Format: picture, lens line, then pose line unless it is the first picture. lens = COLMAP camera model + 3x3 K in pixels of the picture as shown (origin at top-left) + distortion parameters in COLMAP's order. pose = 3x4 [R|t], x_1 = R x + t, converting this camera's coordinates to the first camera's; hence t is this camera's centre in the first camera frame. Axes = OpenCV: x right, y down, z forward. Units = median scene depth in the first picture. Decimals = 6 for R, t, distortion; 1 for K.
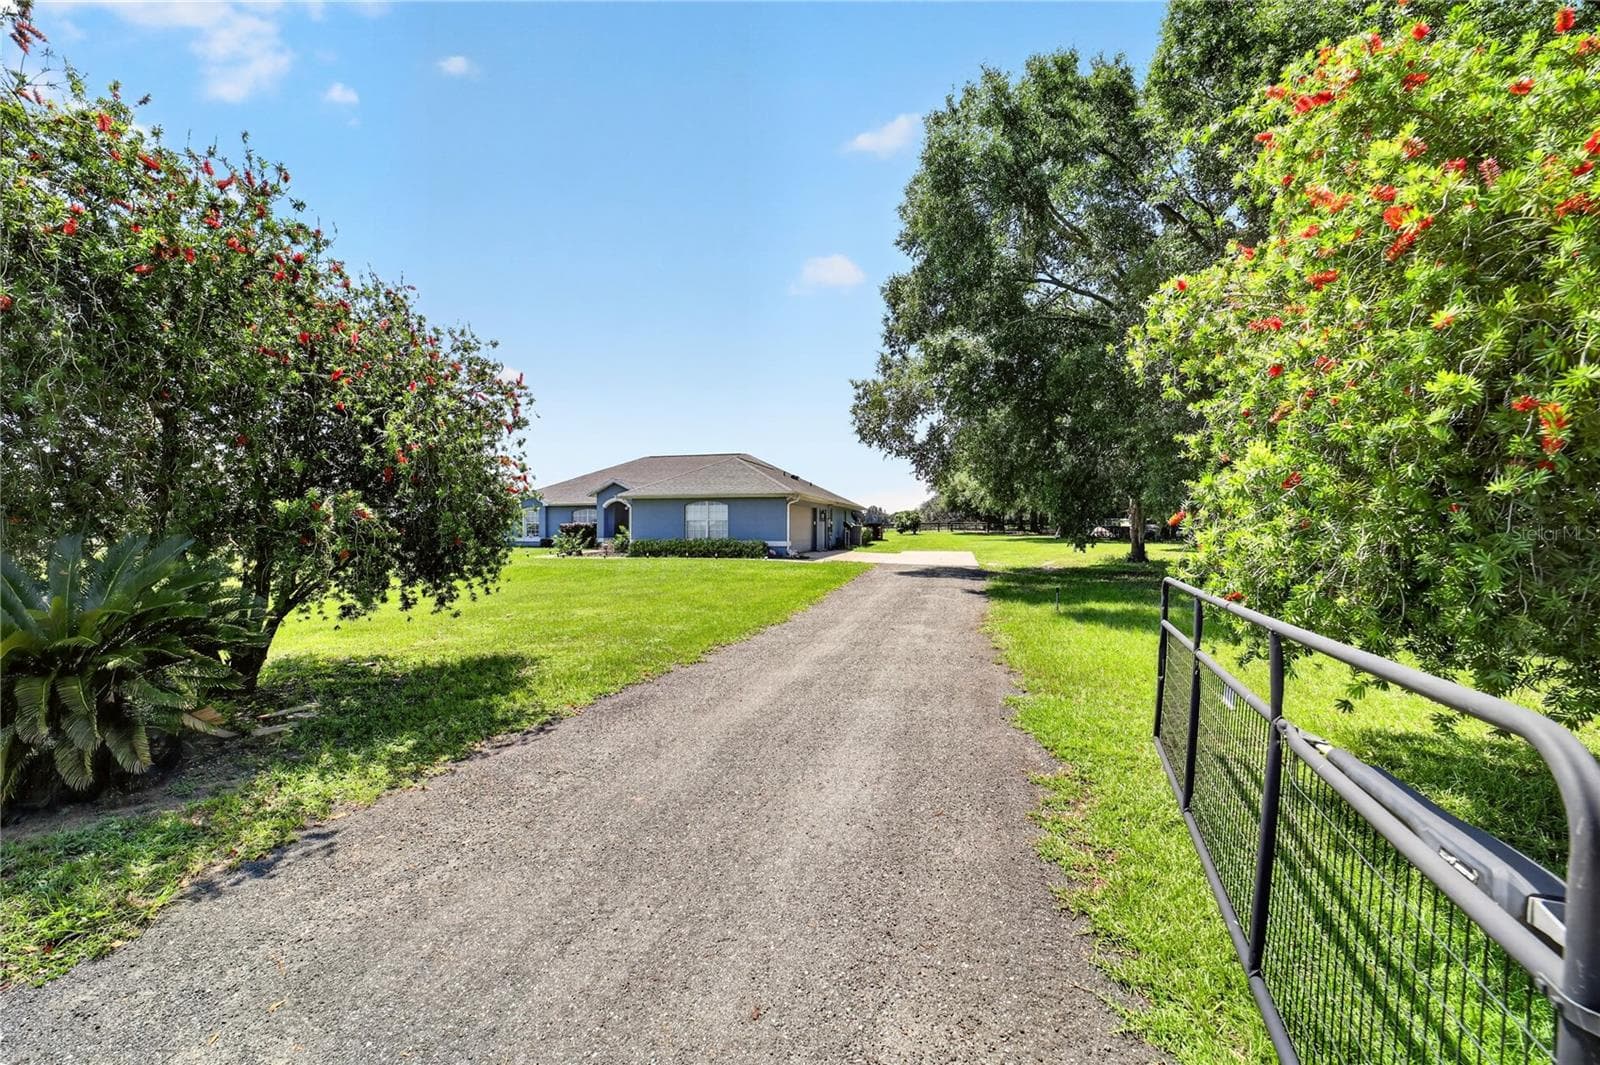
lens RADIAL K [[624.0, 0, 800.0], [0, 624.0, 532.5], [0, 0, 1]] dist [-0.001074, 0.000045]
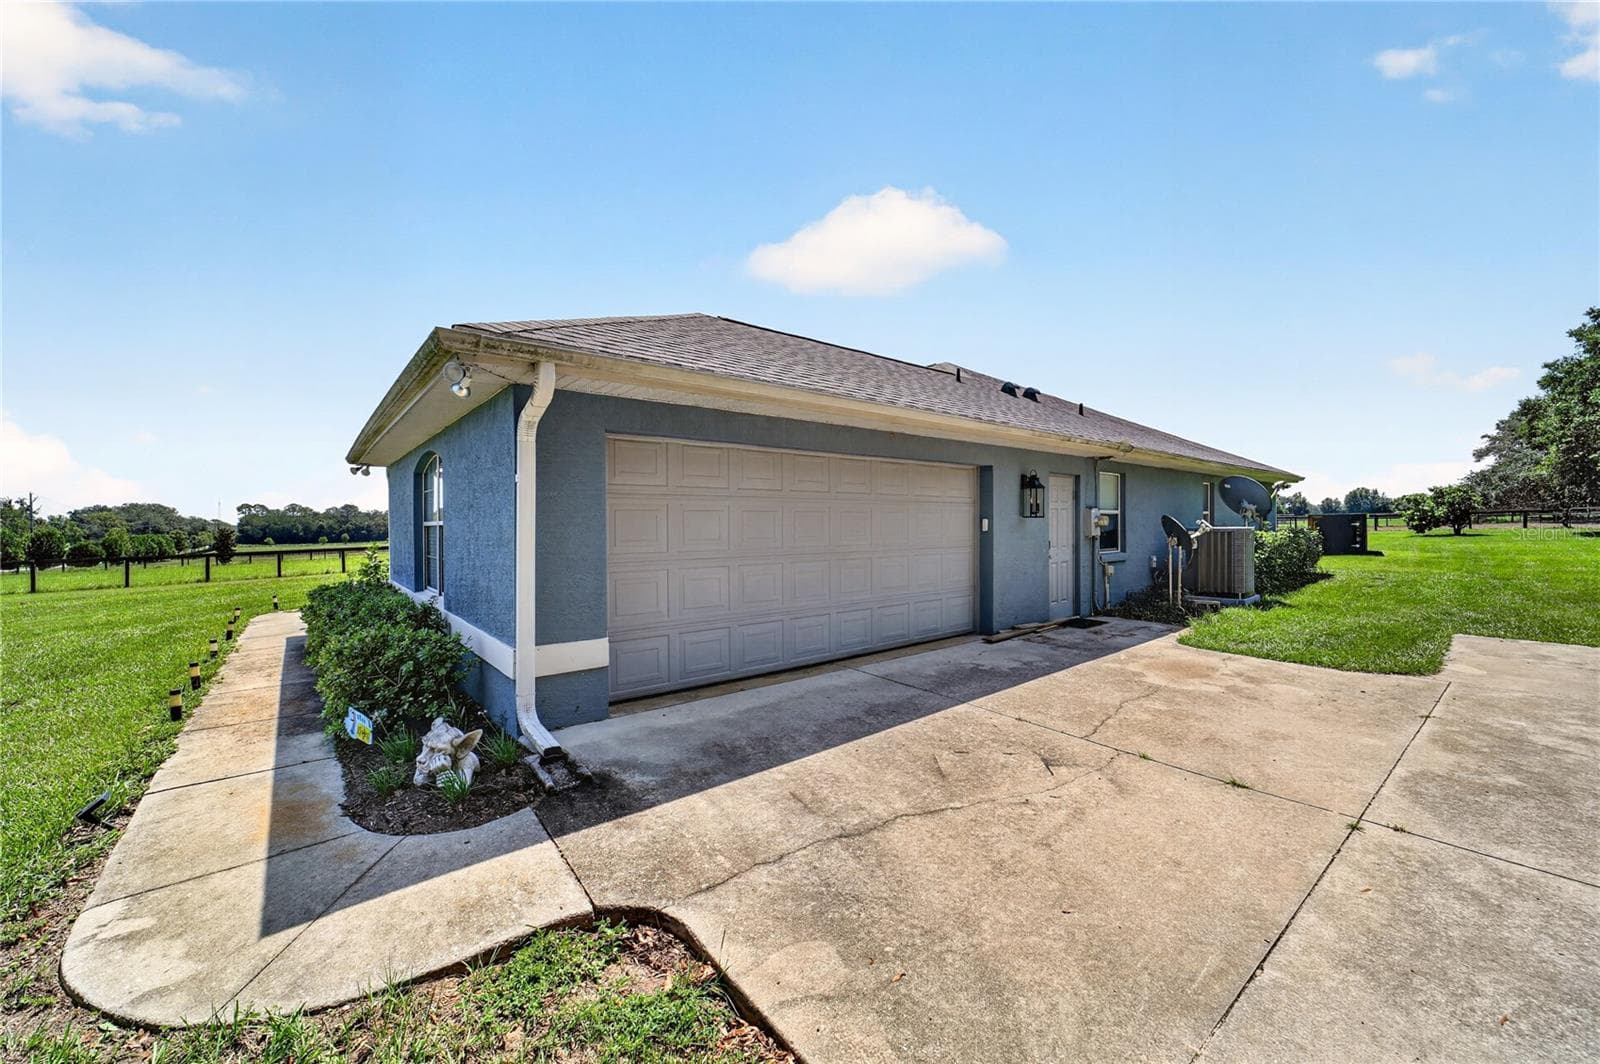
lens RADIAL K [[624.0, 0, 800.0], [0, 624.0, 532.0], [0, 0, 1]] dist [-0.001074, 0.000045]
pose [[0.815618, 0.005780, -0.578563, 0.143243], [0.001784, 0.999920, 0.012505, -0.020289], [0.578589, -0.011231, 0.815542, 0.969046]]
